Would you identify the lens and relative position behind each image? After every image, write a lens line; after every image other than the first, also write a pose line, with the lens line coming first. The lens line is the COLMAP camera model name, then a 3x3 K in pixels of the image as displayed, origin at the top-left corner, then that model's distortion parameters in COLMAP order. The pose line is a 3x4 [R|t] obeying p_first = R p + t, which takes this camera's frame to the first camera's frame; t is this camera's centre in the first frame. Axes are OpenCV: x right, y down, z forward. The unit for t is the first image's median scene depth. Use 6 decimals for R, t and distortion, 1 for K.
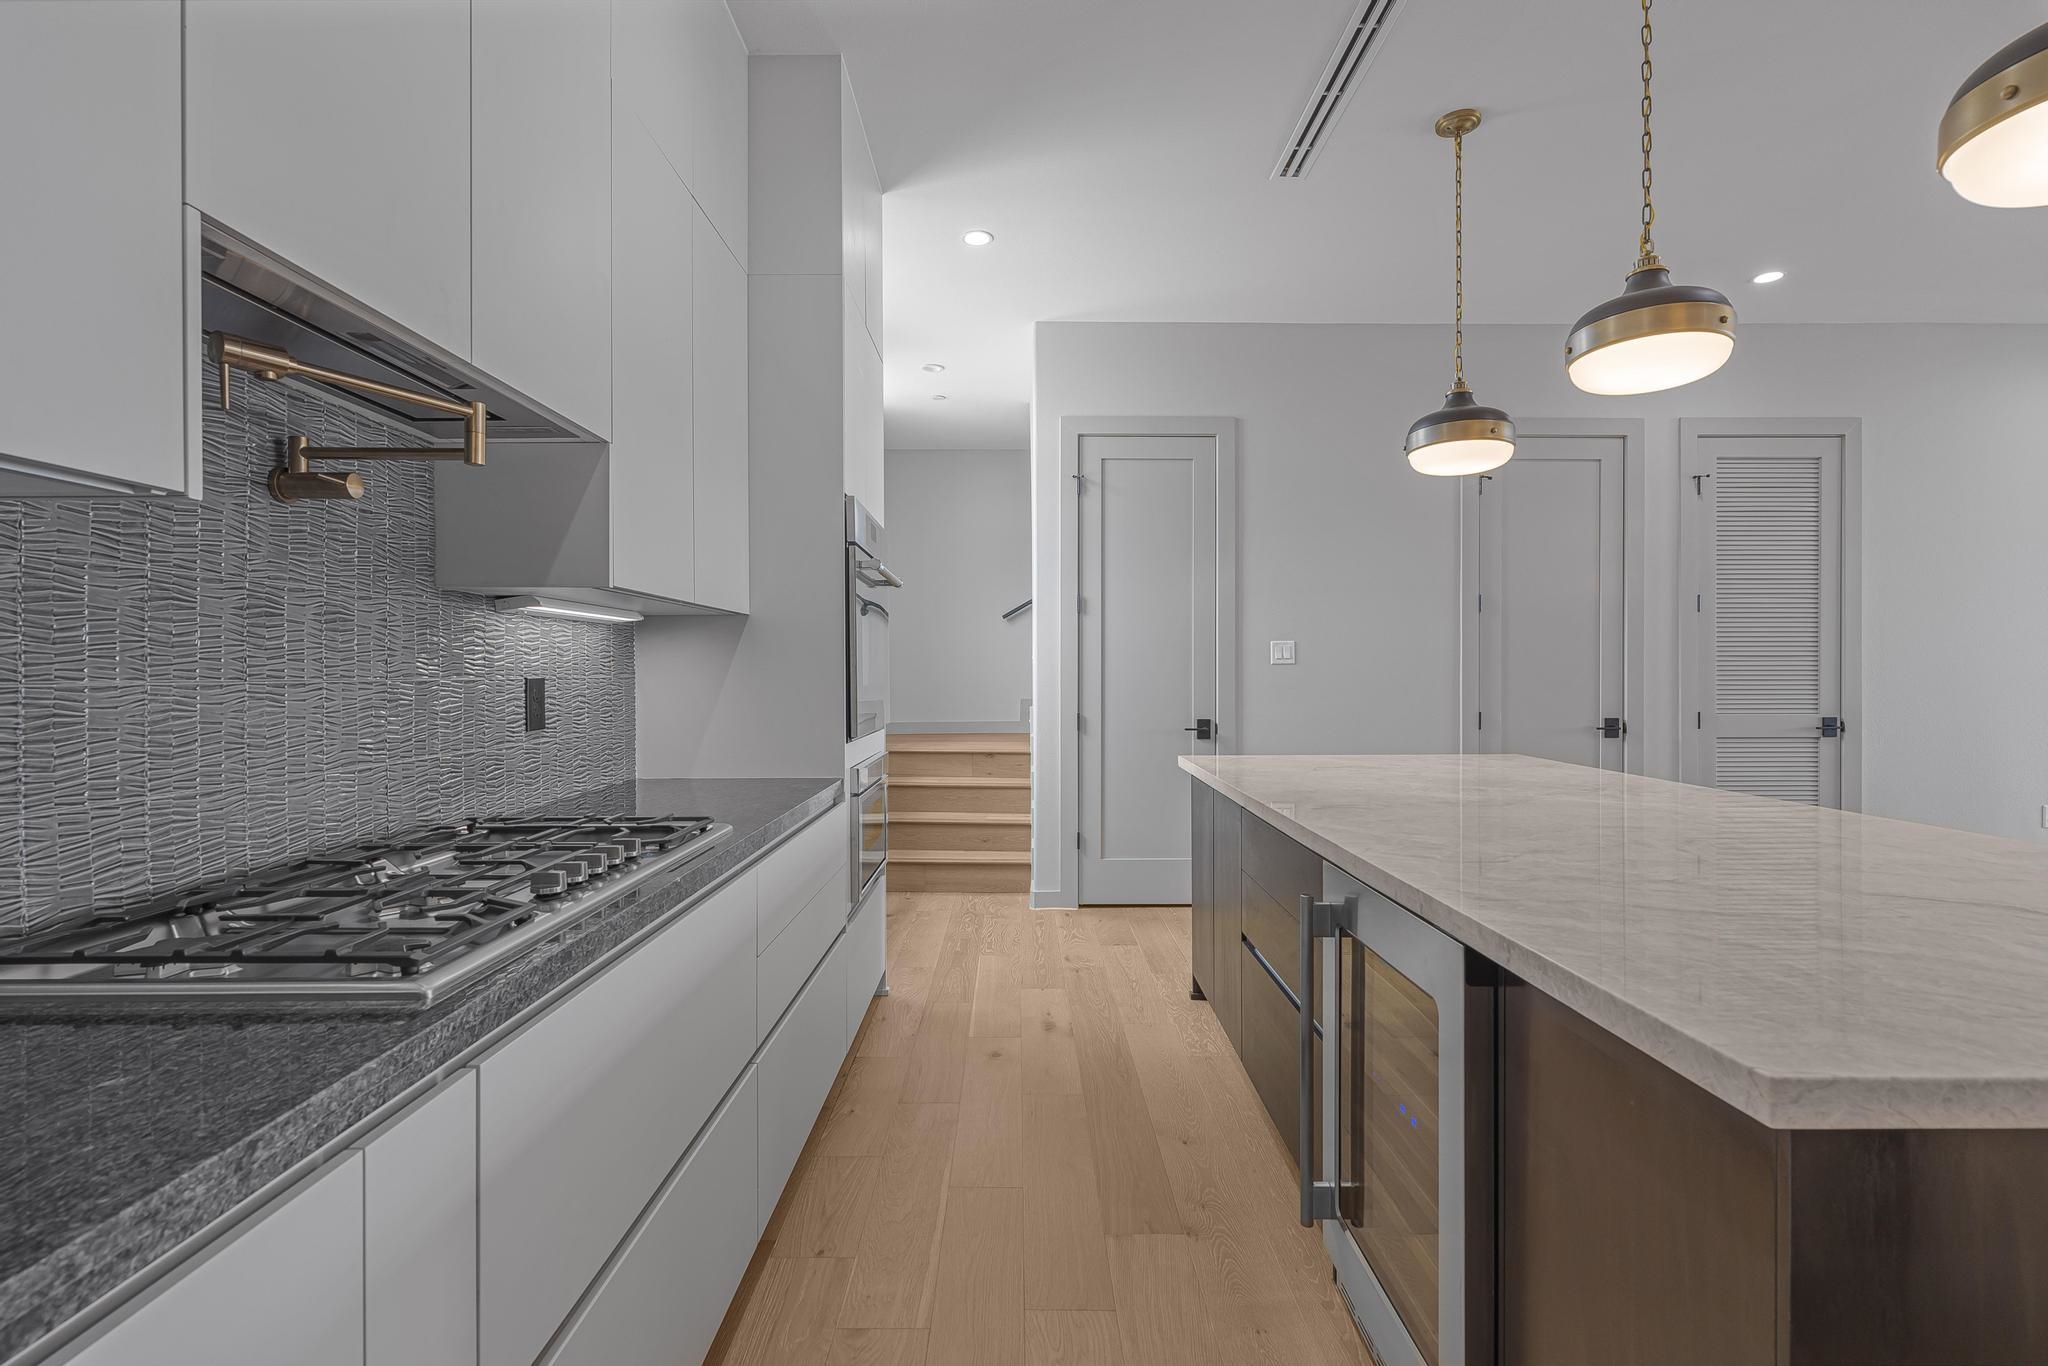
lens RADIAL K [[944.5, 0, 1011.7], [0, 944.5, 681.5], [0, 0, 1]] dist [-0.056186, 0.013718]
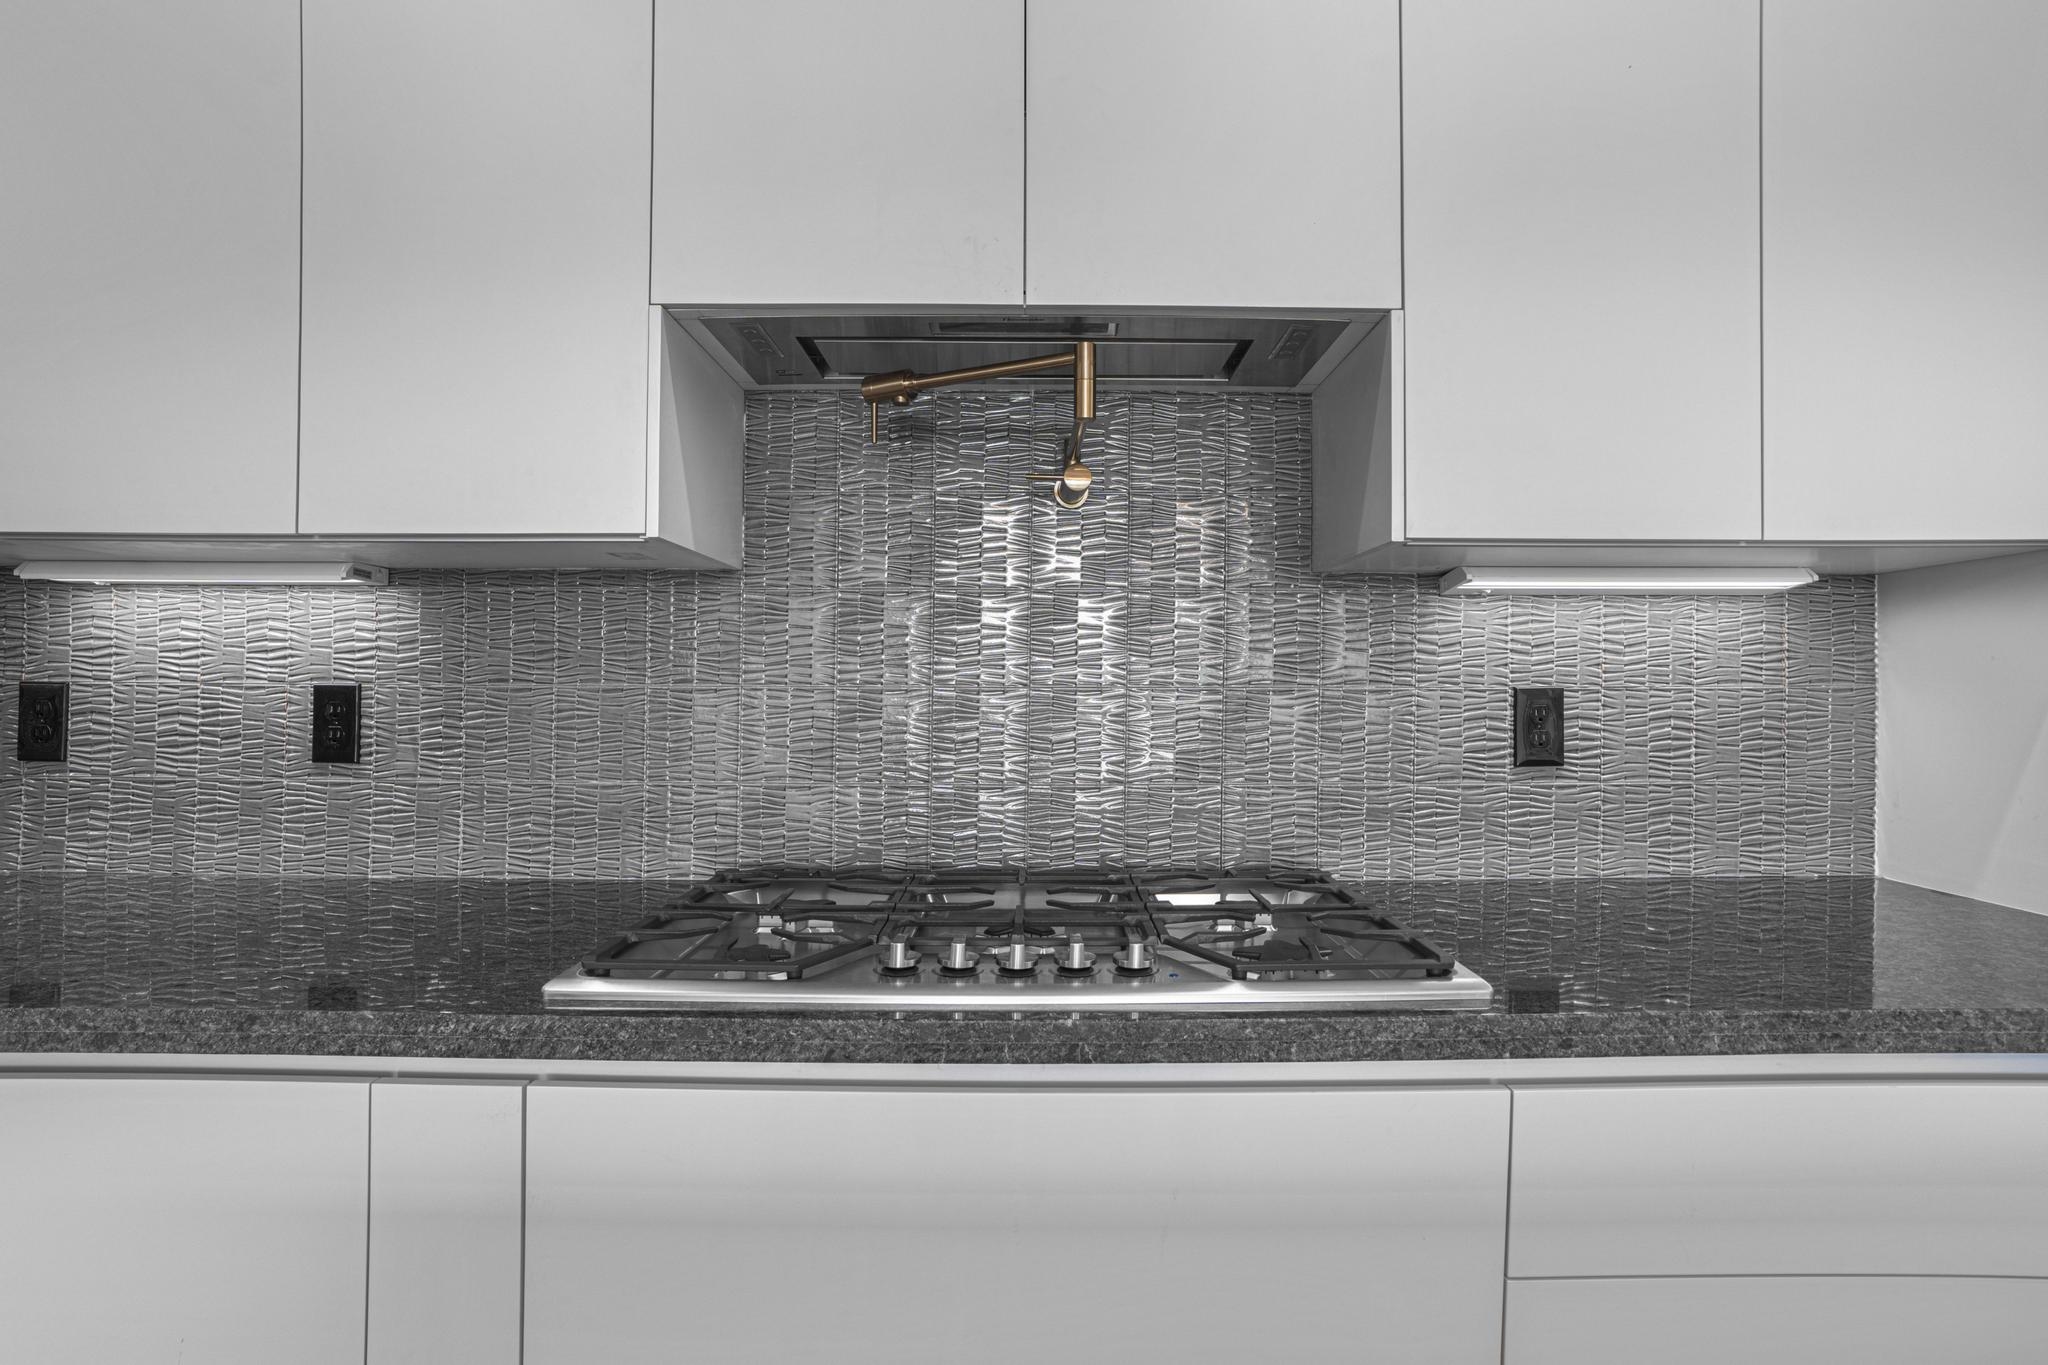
lens RADIAL K [[944.5, 0, 1034.2], [0, 944.5, 677.6], [0, 0, 1]] dist [-0.056186, 0.013718]
pose [[0.003709, -0.010577, -0.999937, 0.305663], [-0.011117, 0.999882, -0.010618, 0.000257], [0.999931, 0.011156, 0.003591, 1.233402]]
